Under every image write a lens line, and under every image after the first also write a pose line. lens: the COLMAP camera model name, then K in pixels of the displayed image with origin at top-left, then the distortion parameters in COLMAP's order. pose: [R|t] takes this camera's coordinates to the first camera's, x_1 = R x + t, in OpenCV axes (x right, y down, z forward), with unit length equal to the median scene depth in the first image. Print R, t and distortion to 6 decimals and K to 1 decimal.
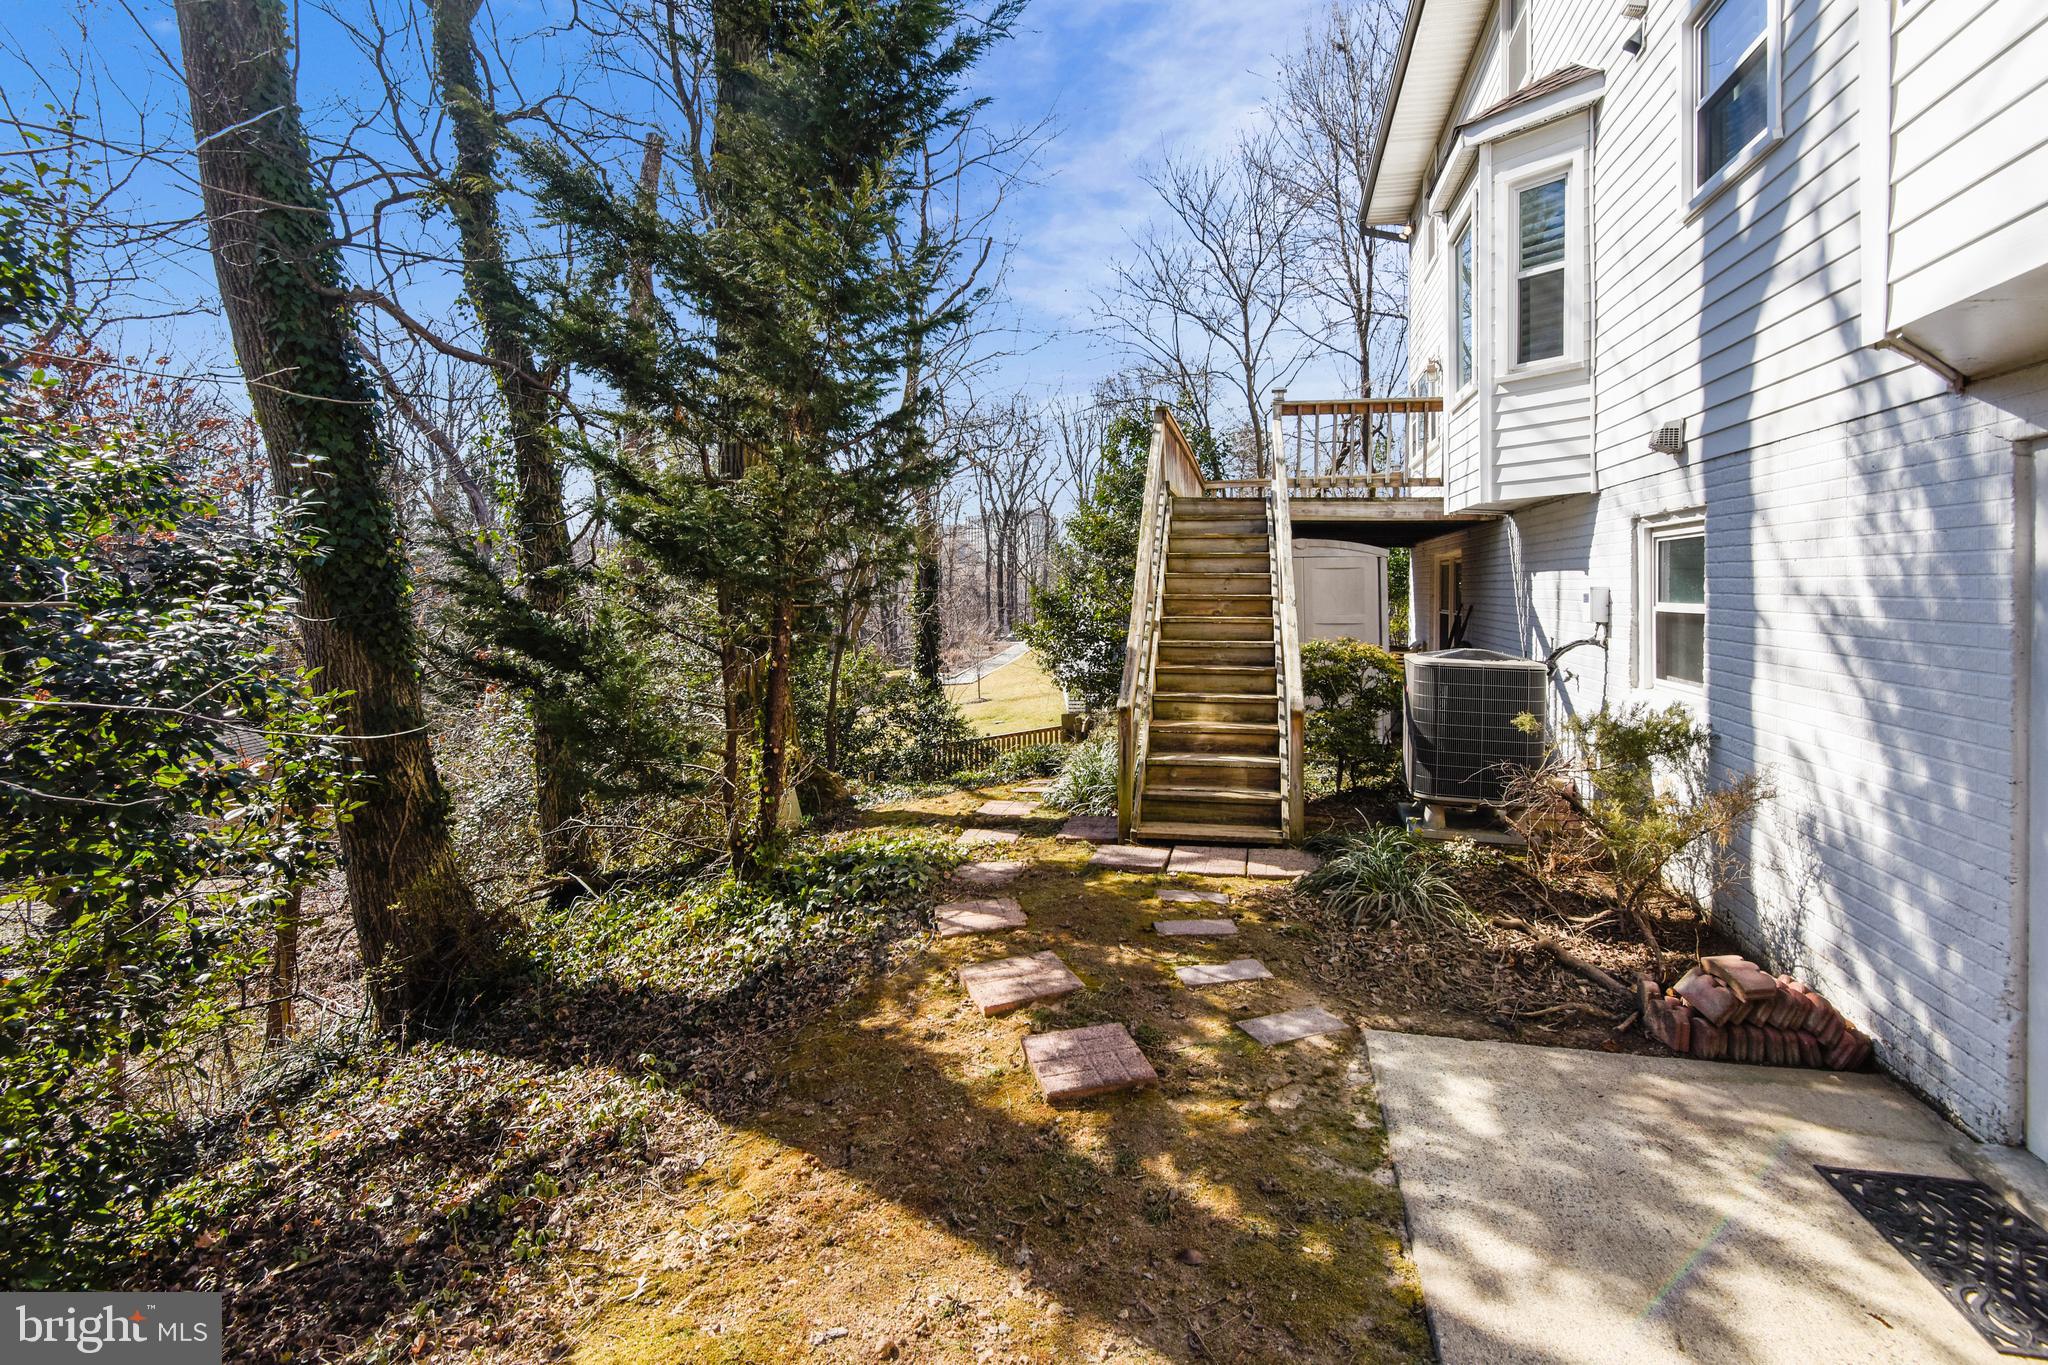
lens RADIAL K [[957.6, 0, 1036.3], [0, 957.6, 603.8], [0, 0, 1]] dist [0.013483, -0.006945]
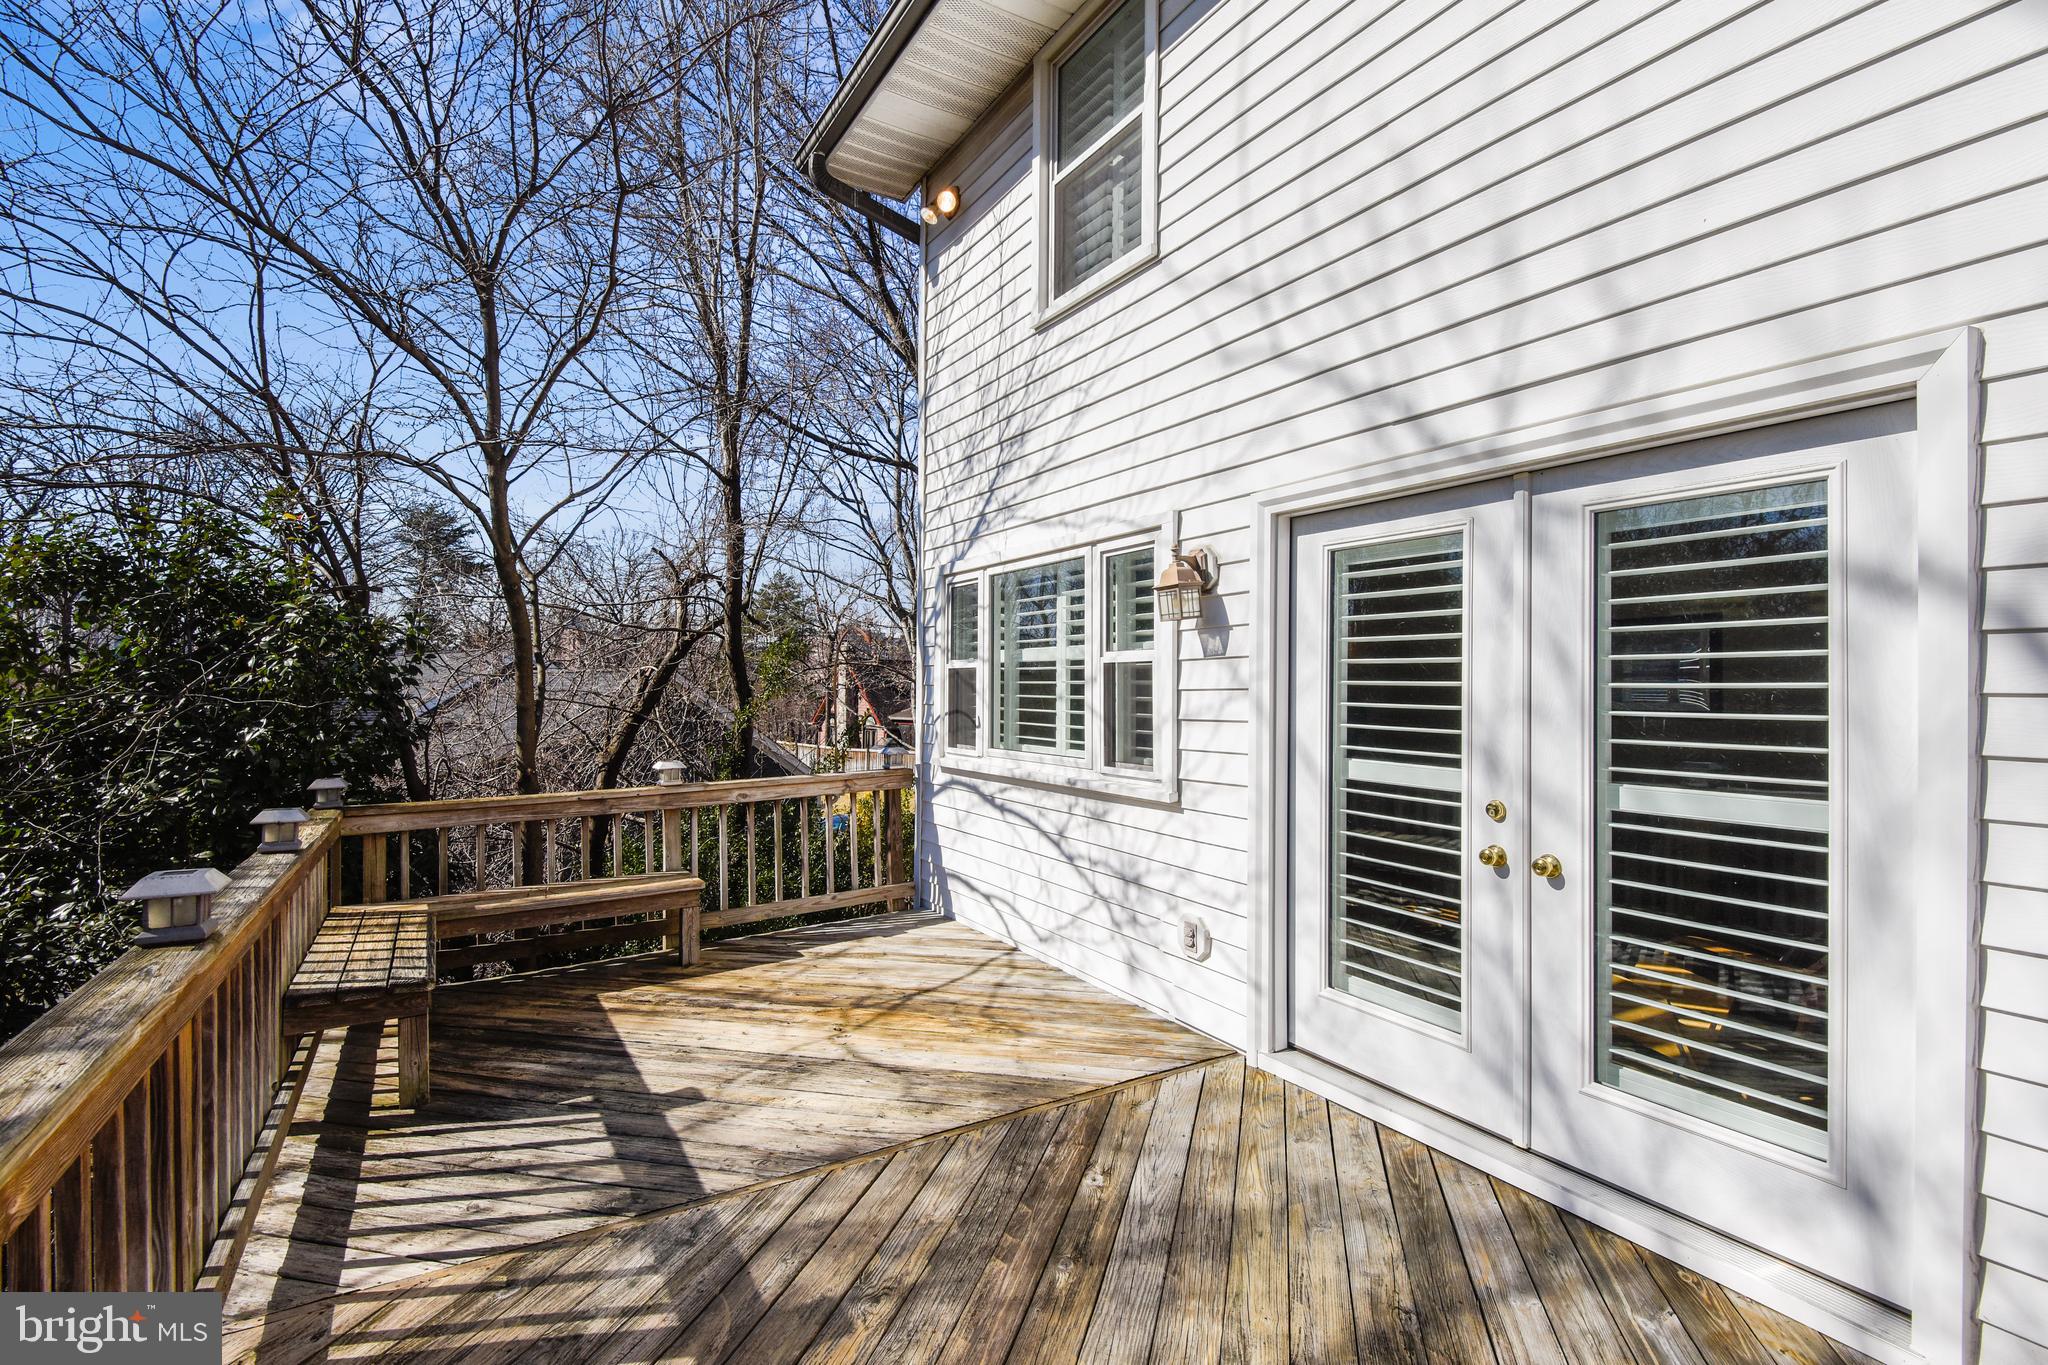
lens RADIAL K [[957.6, 0, 1021.8], [0, 957.6, 684.4], [0, 0, 1]] dist [0.013483, -0.006945]
pose [[0.717156, 0.013433, 0.696783, 0.441787], [0.001273, 0.999787, -0.020585, -0.607692], [-0.696912, 0.015650, 0.716986, 2.389574]]
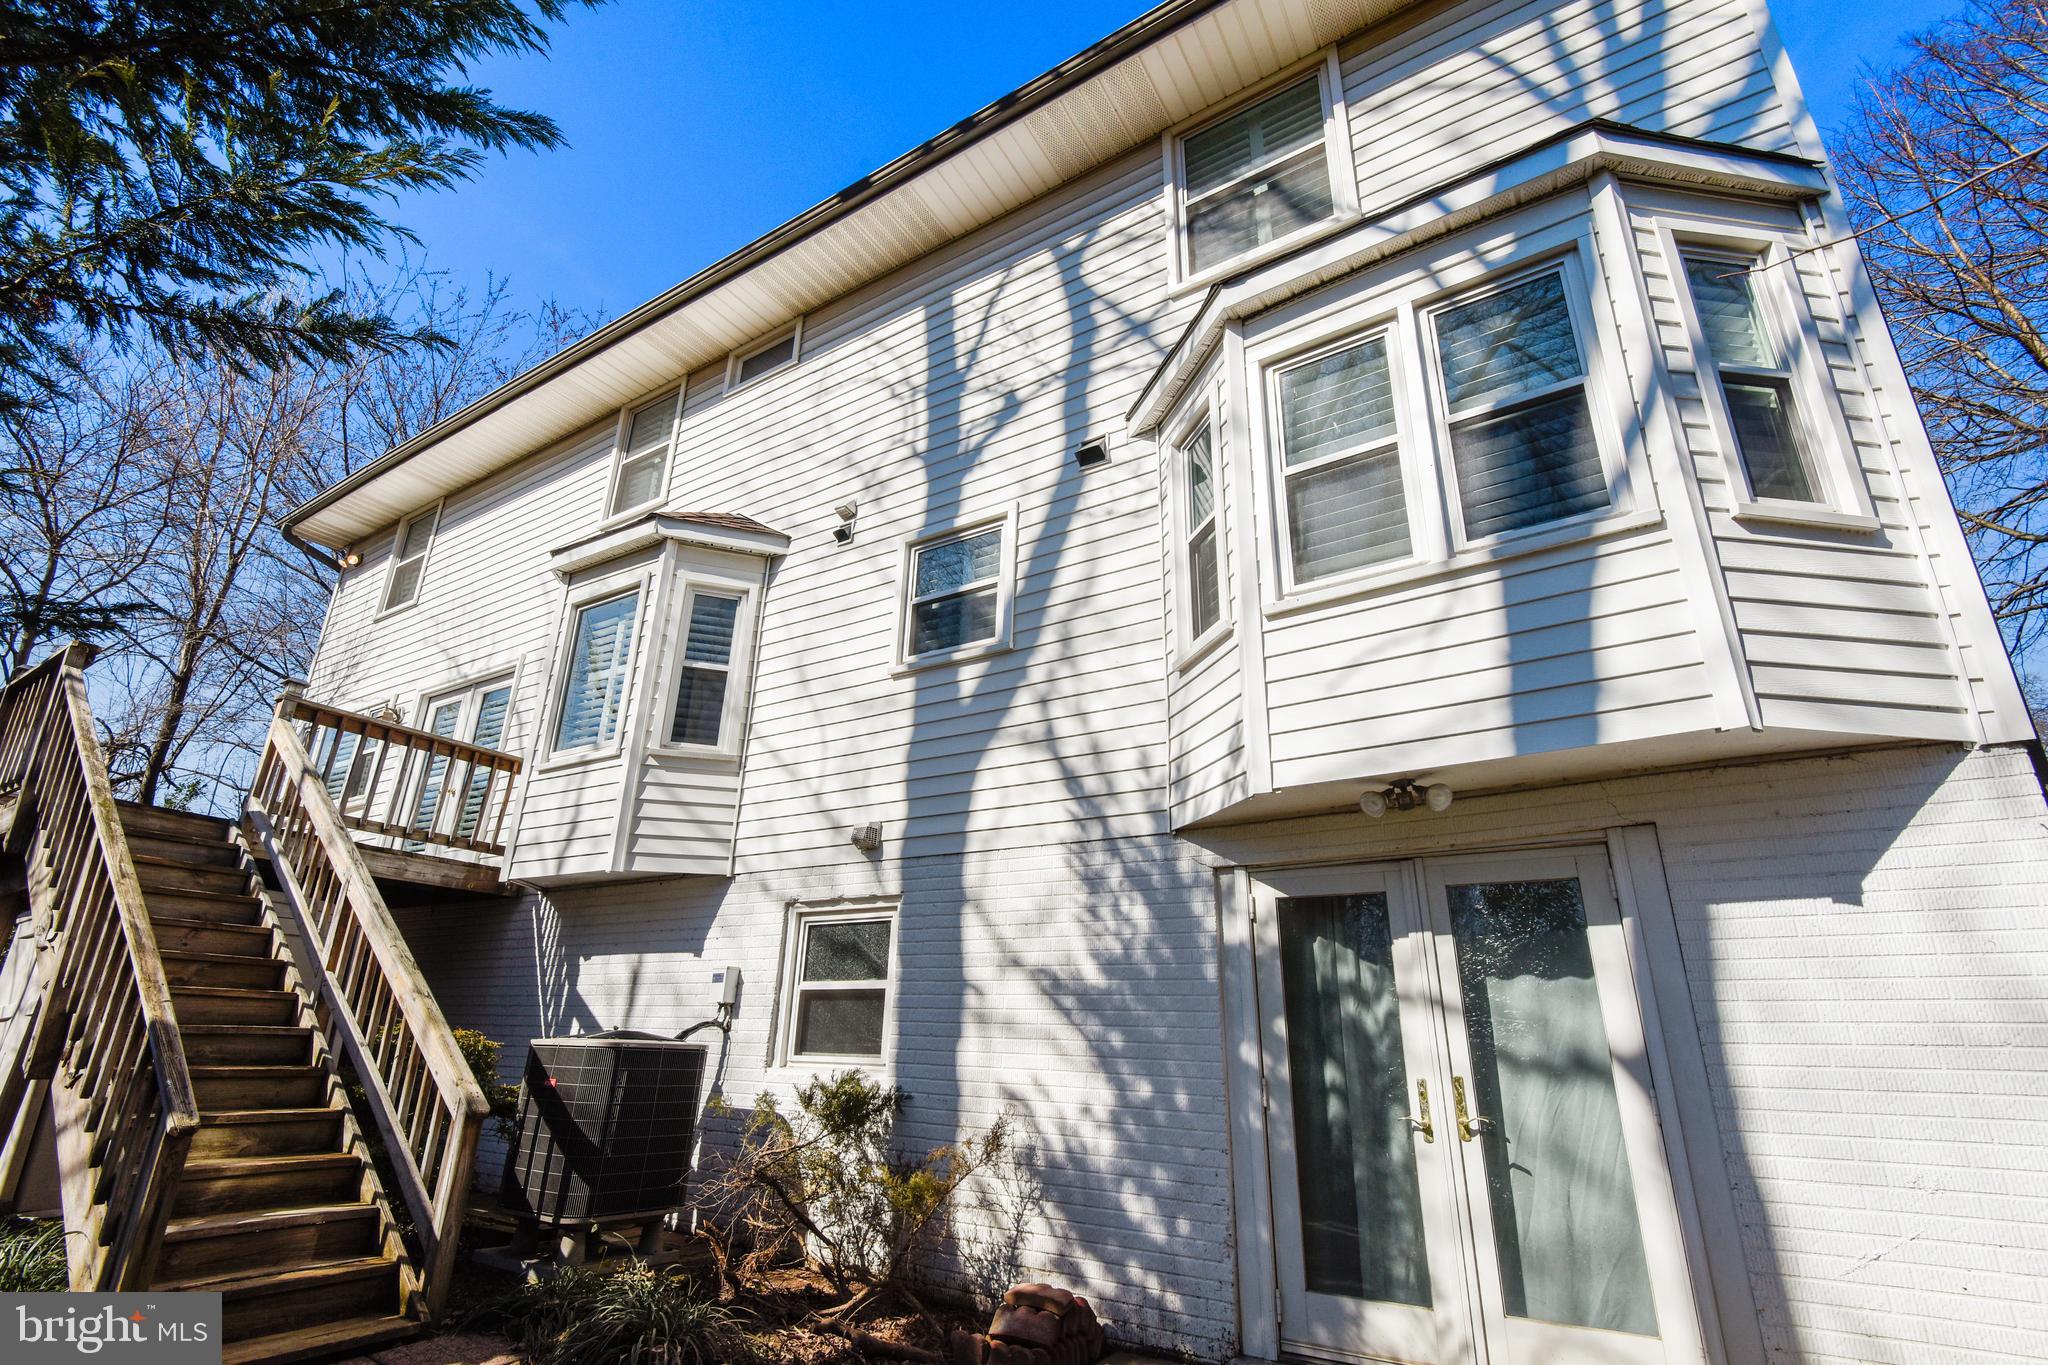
lens RADIAL K [[957.6, 0, 1016.9], [0, 957.6, 669.2], [0, 0, 1]] dist [0.013483, -0.006945]
pose [[0.343003, 0.347414, 0.872727, -0.506747], [-0.009411, 0.930315, -0.366640, 0.092478], [-0.939287, 0.117546, 0.322371, 0.501135]]
